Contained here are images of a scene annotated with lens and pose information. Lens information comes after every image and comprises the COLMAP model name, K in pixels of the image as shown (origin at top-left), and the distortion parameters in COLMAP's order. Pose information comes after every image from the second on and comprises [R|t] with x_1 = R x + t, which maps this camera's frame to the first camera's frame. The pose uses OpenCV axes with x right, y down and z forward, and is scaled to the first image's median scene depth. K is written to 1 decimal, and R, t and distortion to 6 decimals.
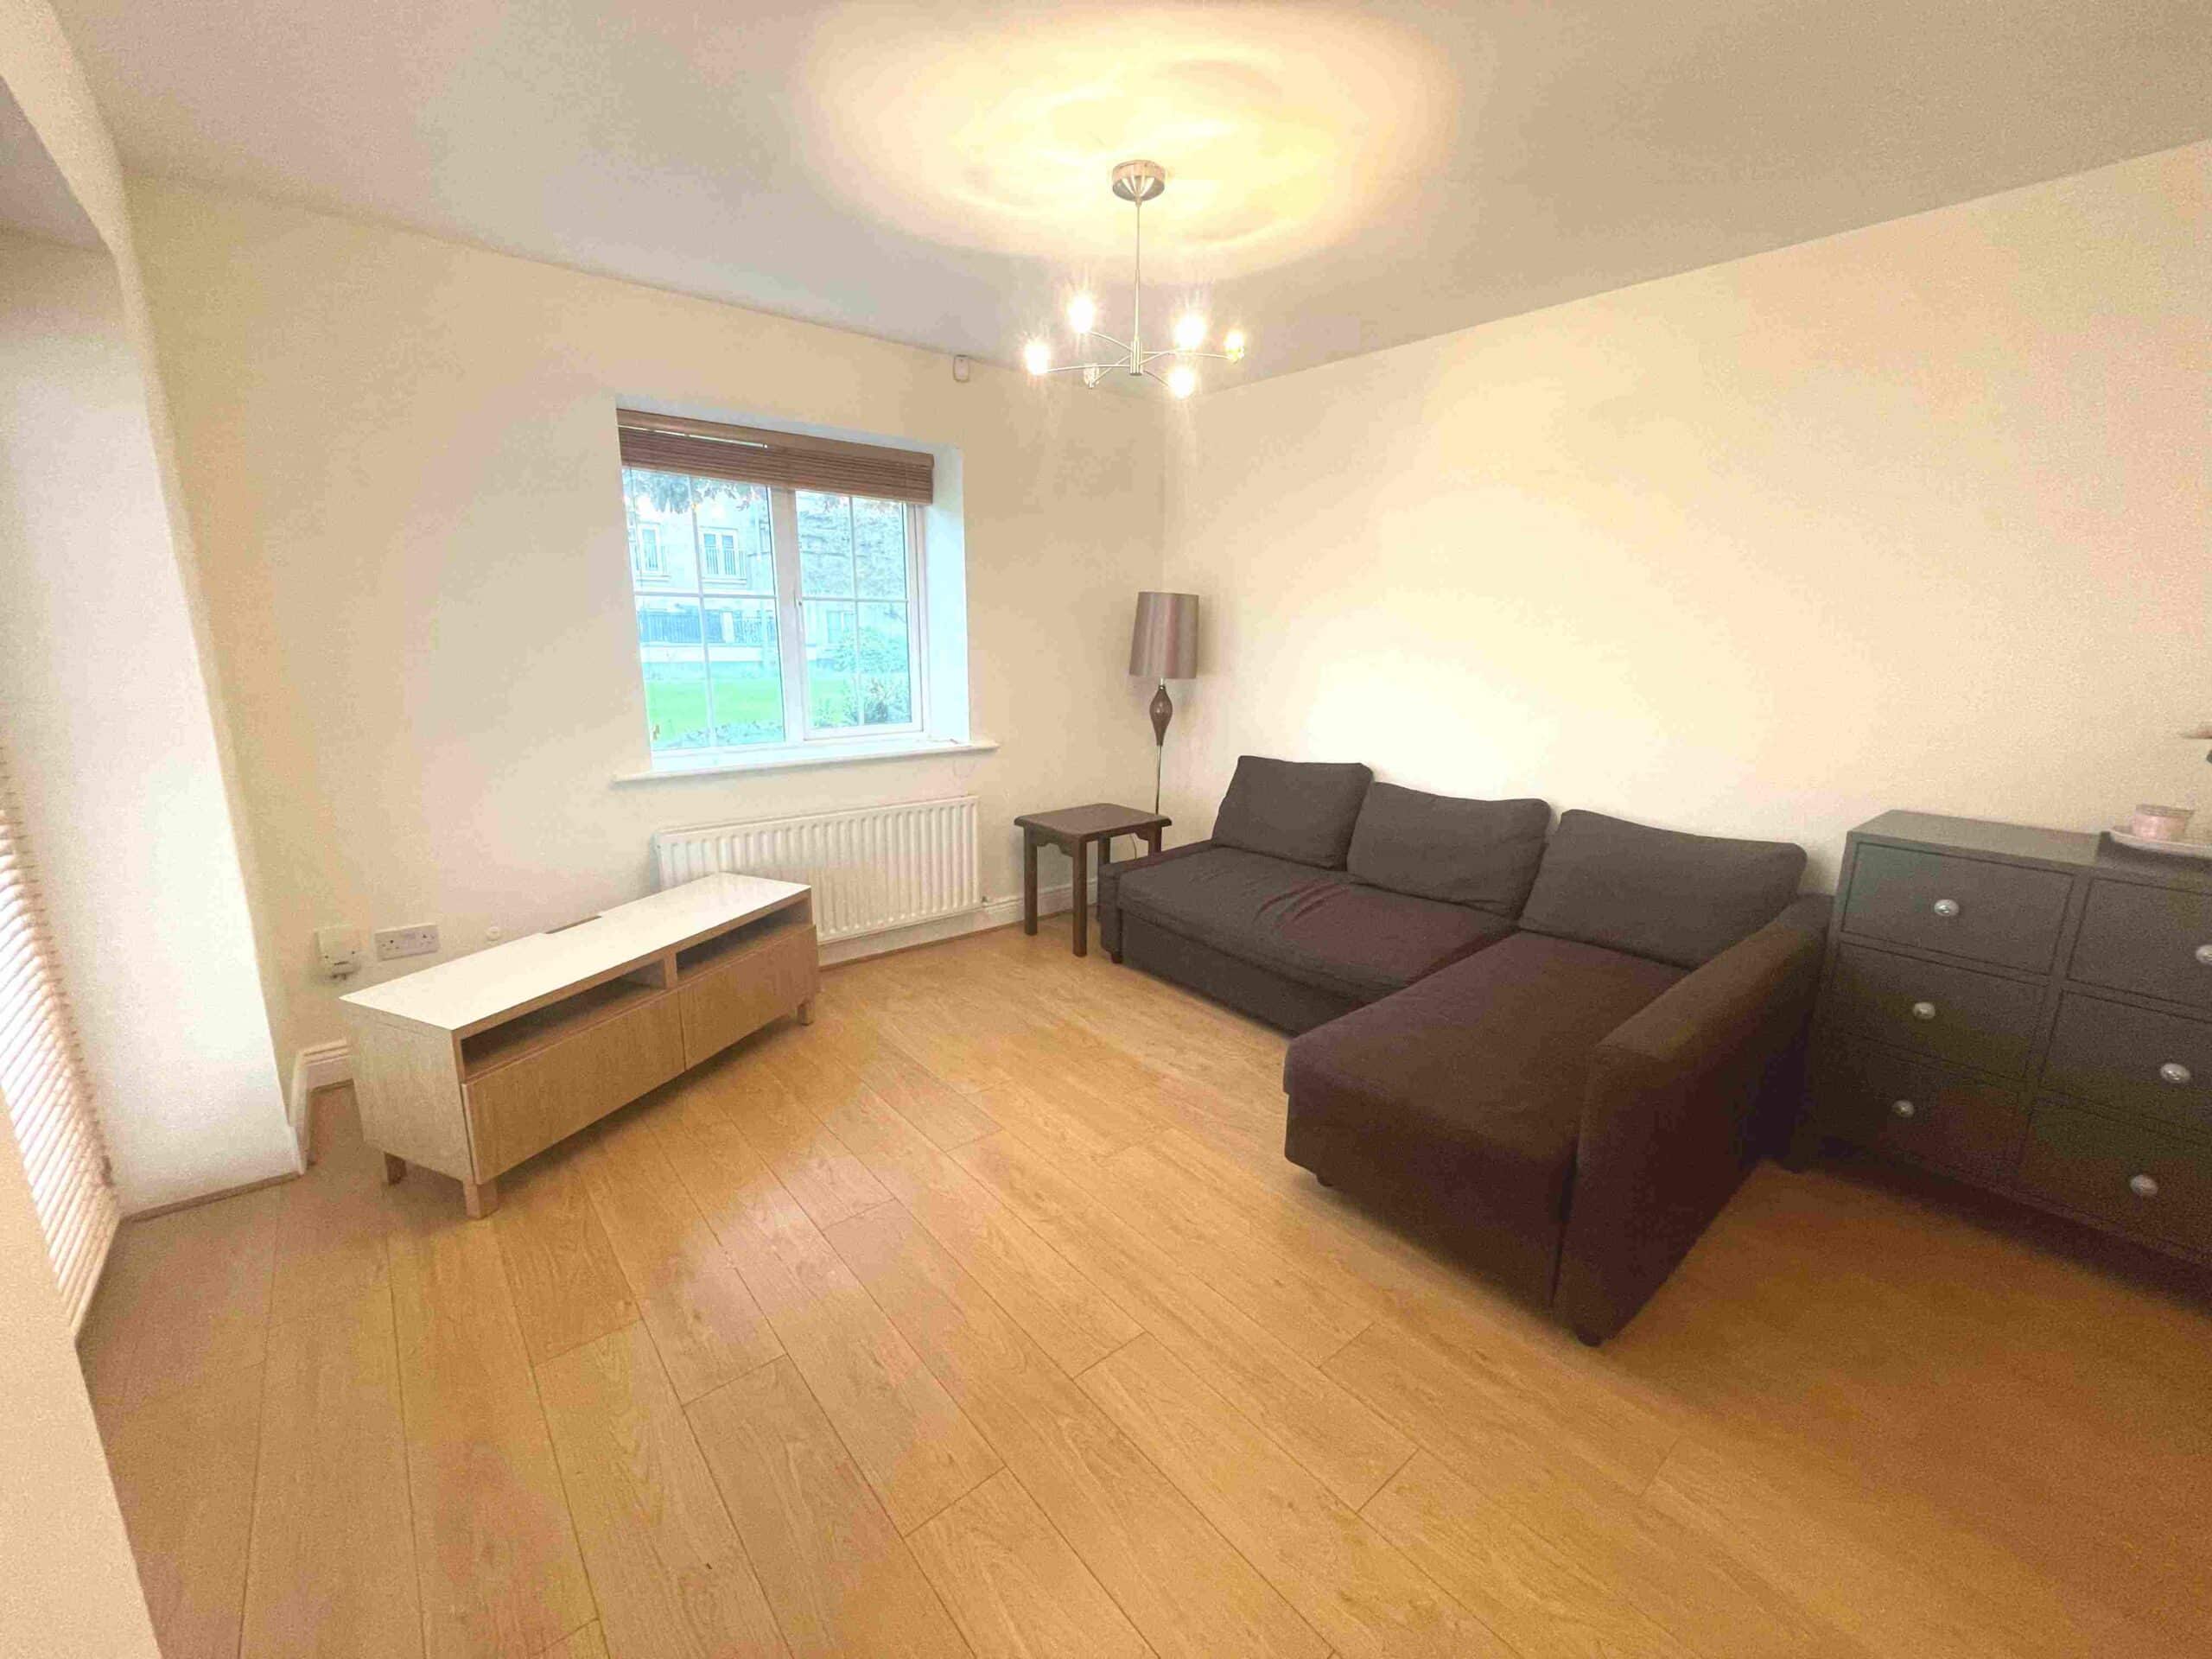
lens RADIAL K [[890.2, 0, 1097.3], [0, 890.2, 829.8], [0, 0, 1]] dist [-0.007565, -0.001056]
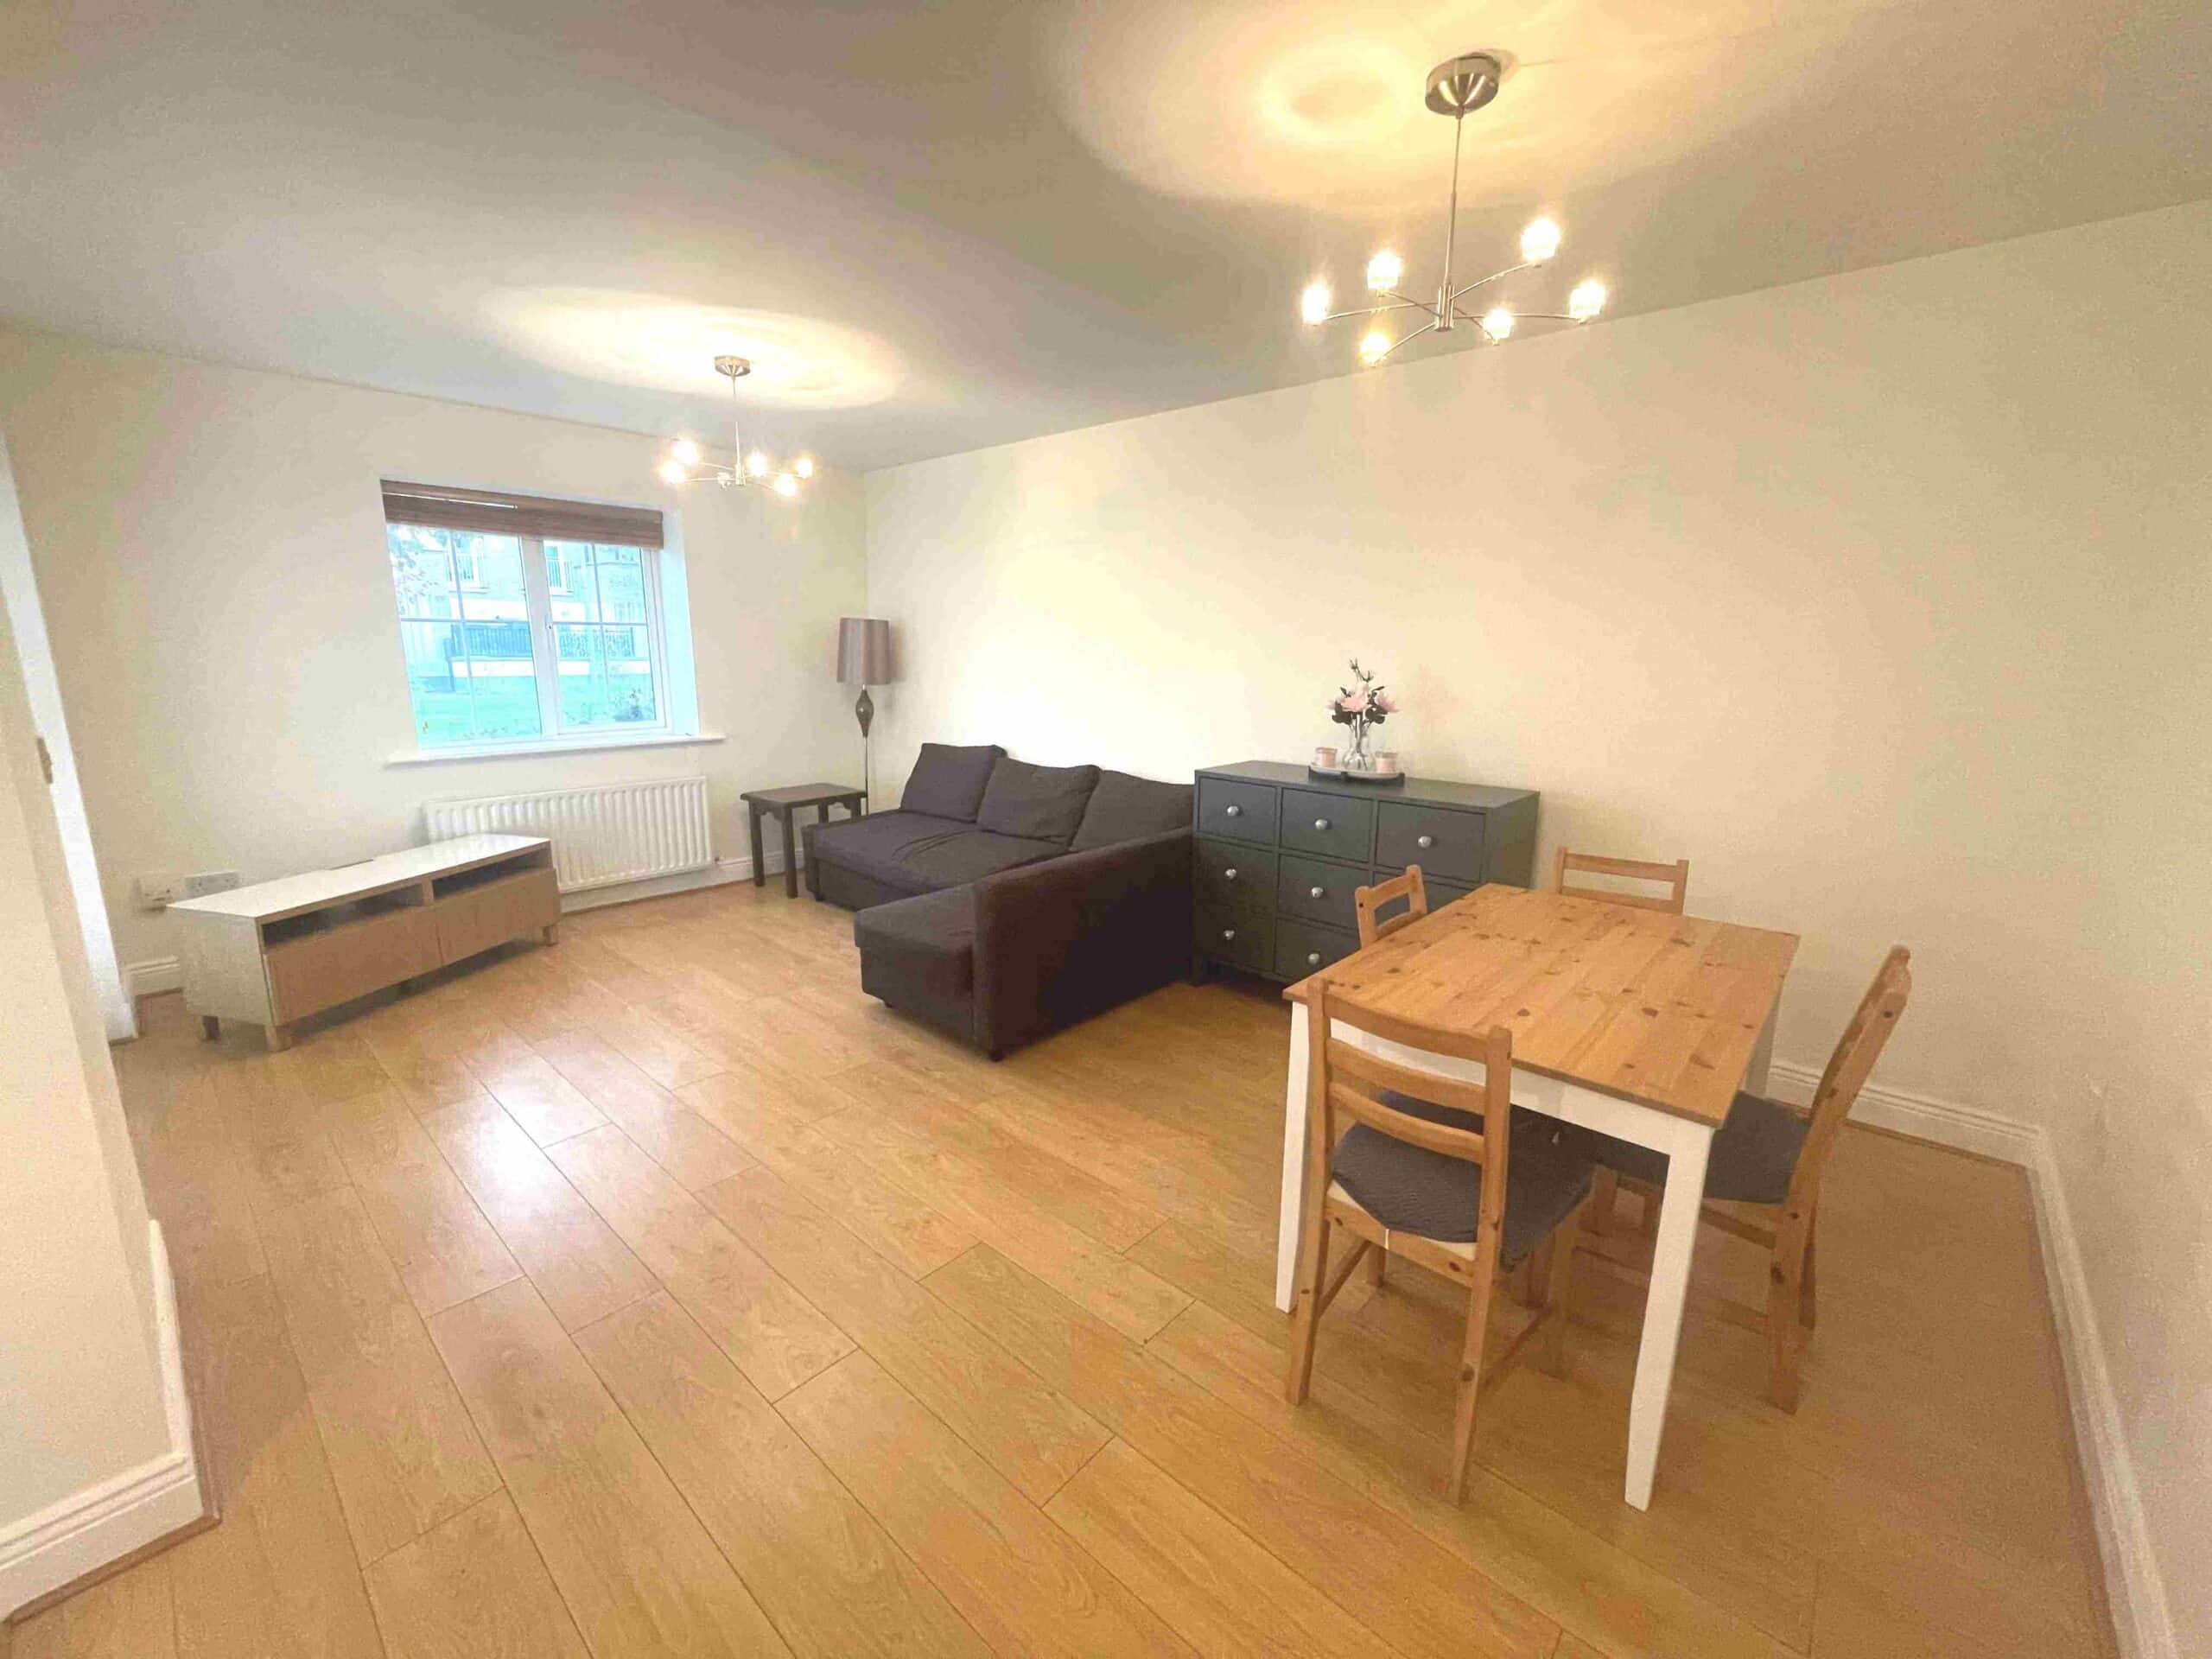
lens RADIAL K [[890.2, 0, 1102.4], [0, 890.2, 829.4], [0, 0, 1]] dist [-0.007565, -0.001056]
pose [[0.989093, -0.028151, 0.144579, 0.304095], [0.030311, 0.999459, -0.012759, 0.090357], [-0.144142, 0.017002, 0.989411, -0.438313]]
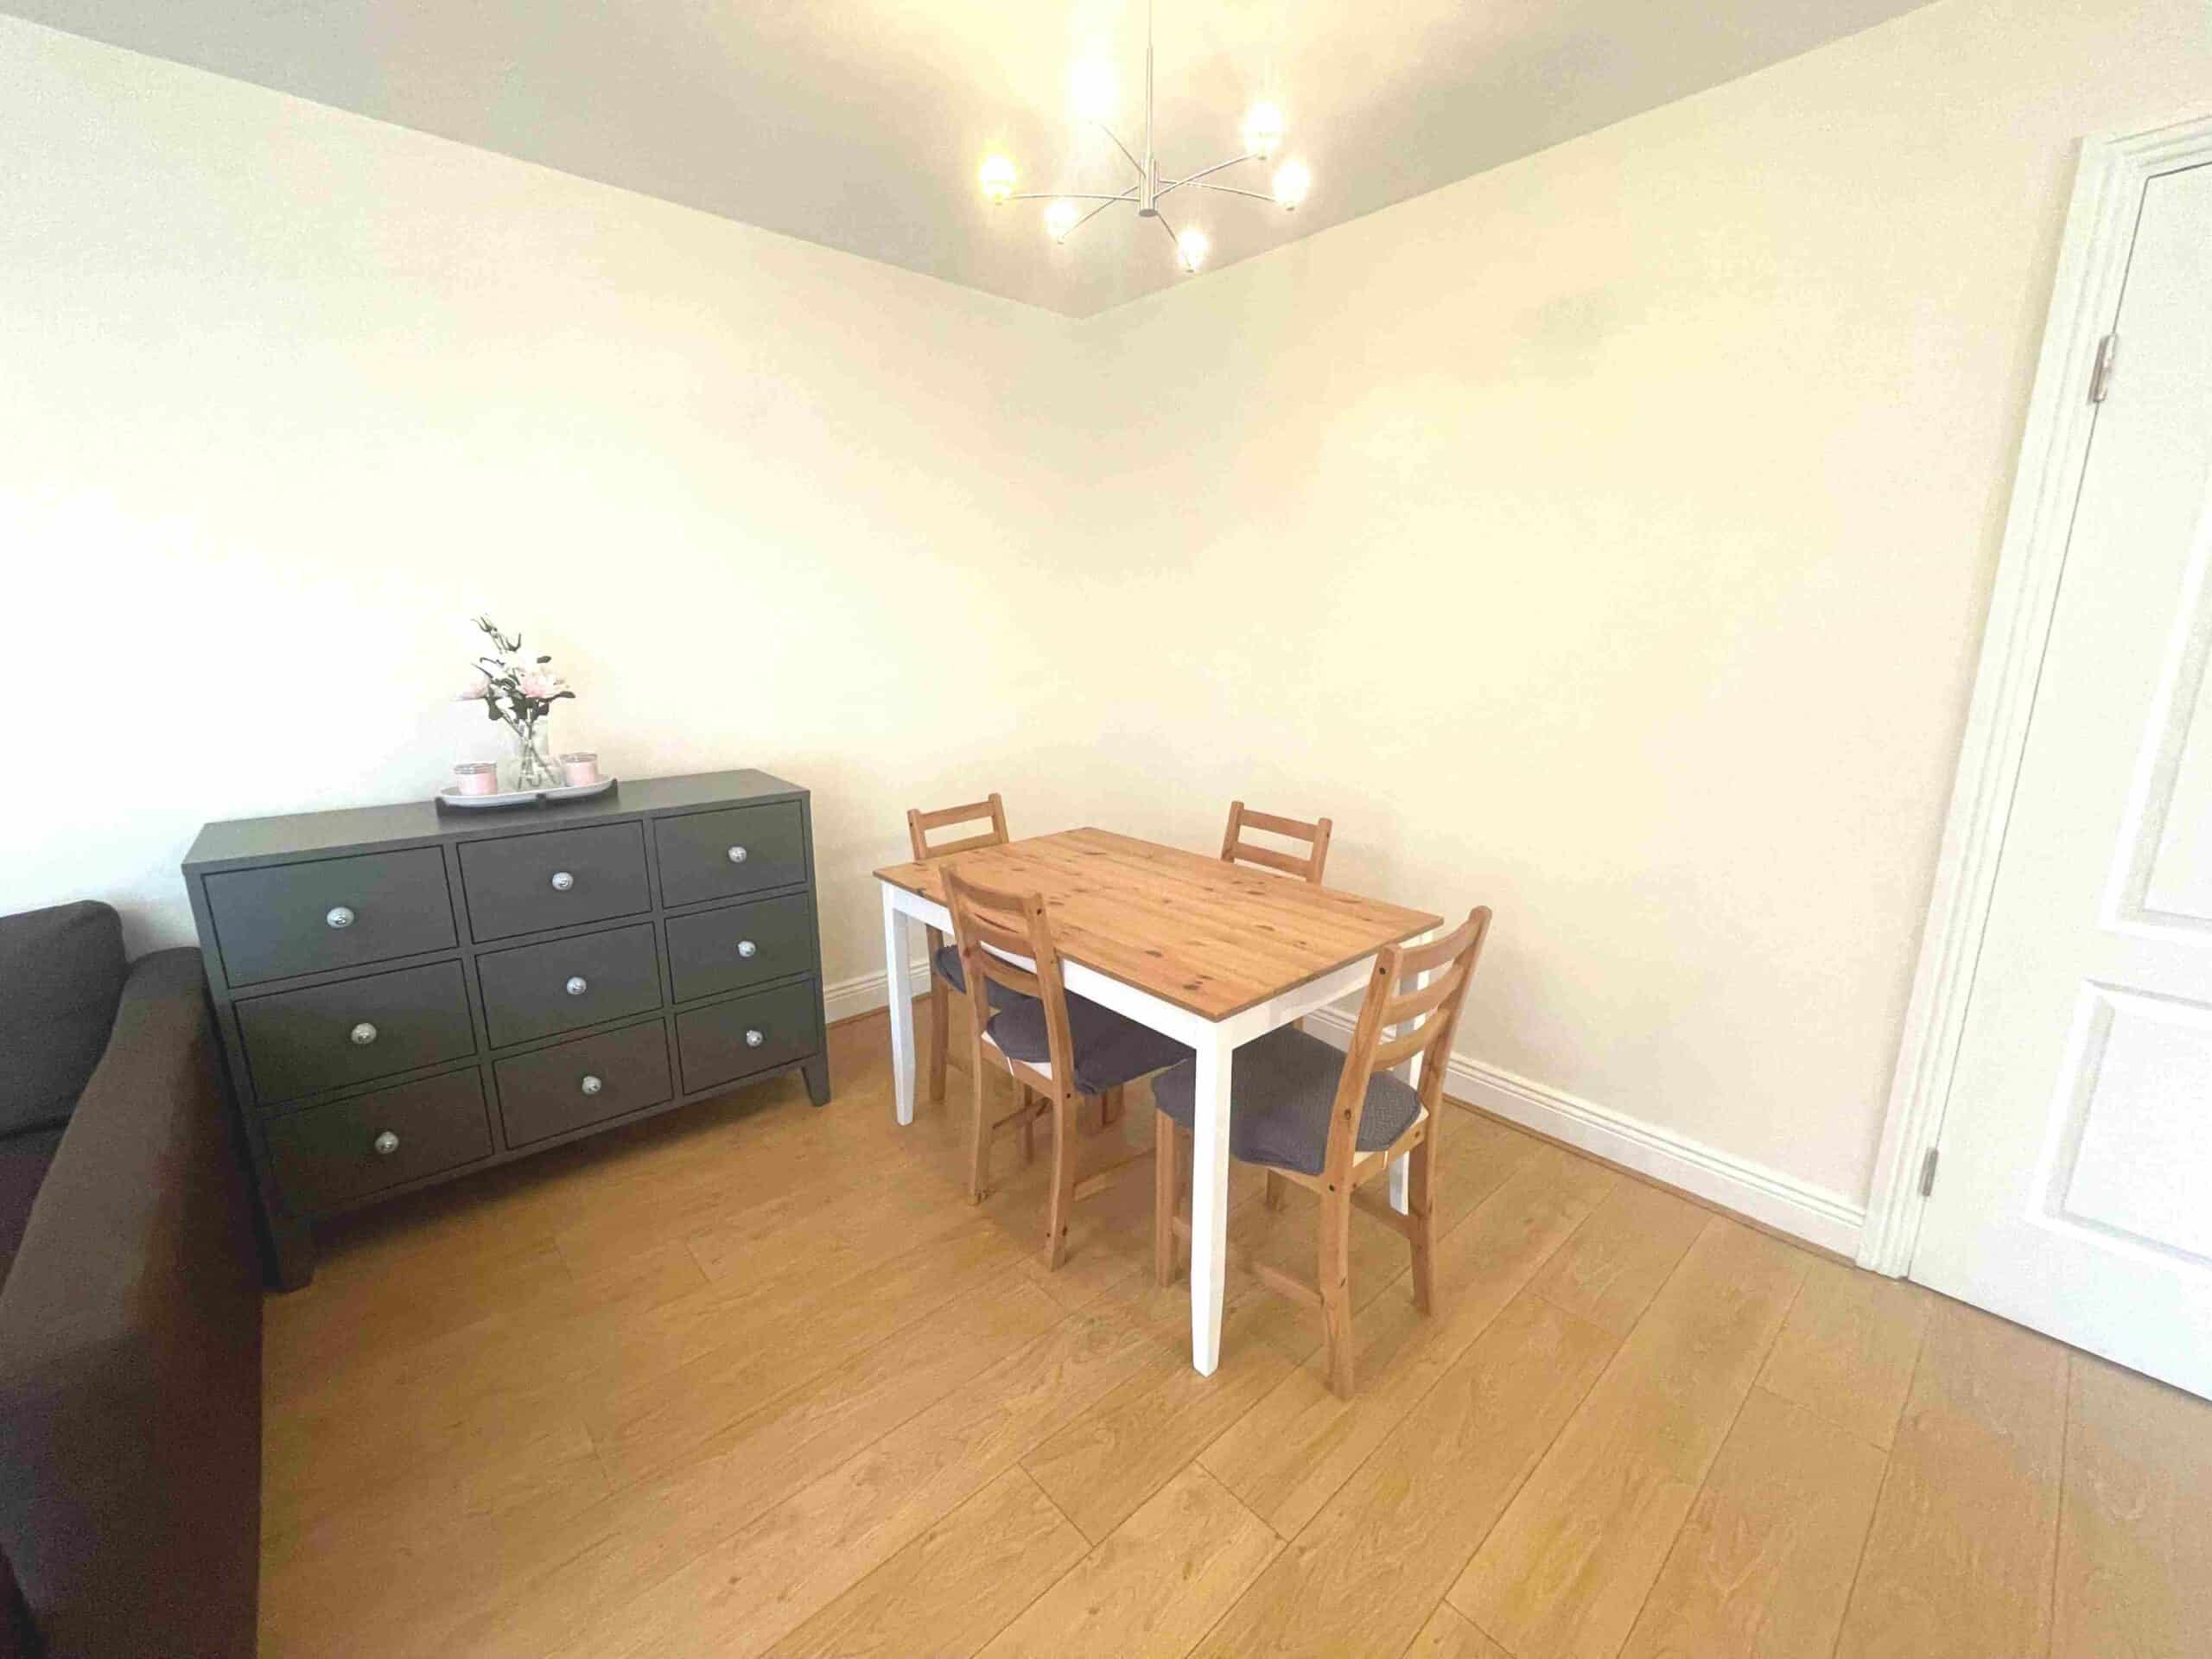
lens RADIAL K [[890.2, 0, 1102.4], [0, 890.2, 835.6], [0, 0, 1]] dist [-0.007565, -0.001056]
pose [[-0.033373, -0.236628, 0.971027, 0.071562], [0.216230, 0.946848, 0.238167, -0.021996], [-0.975772, 0.217913, 0.019567, 0.151784]]
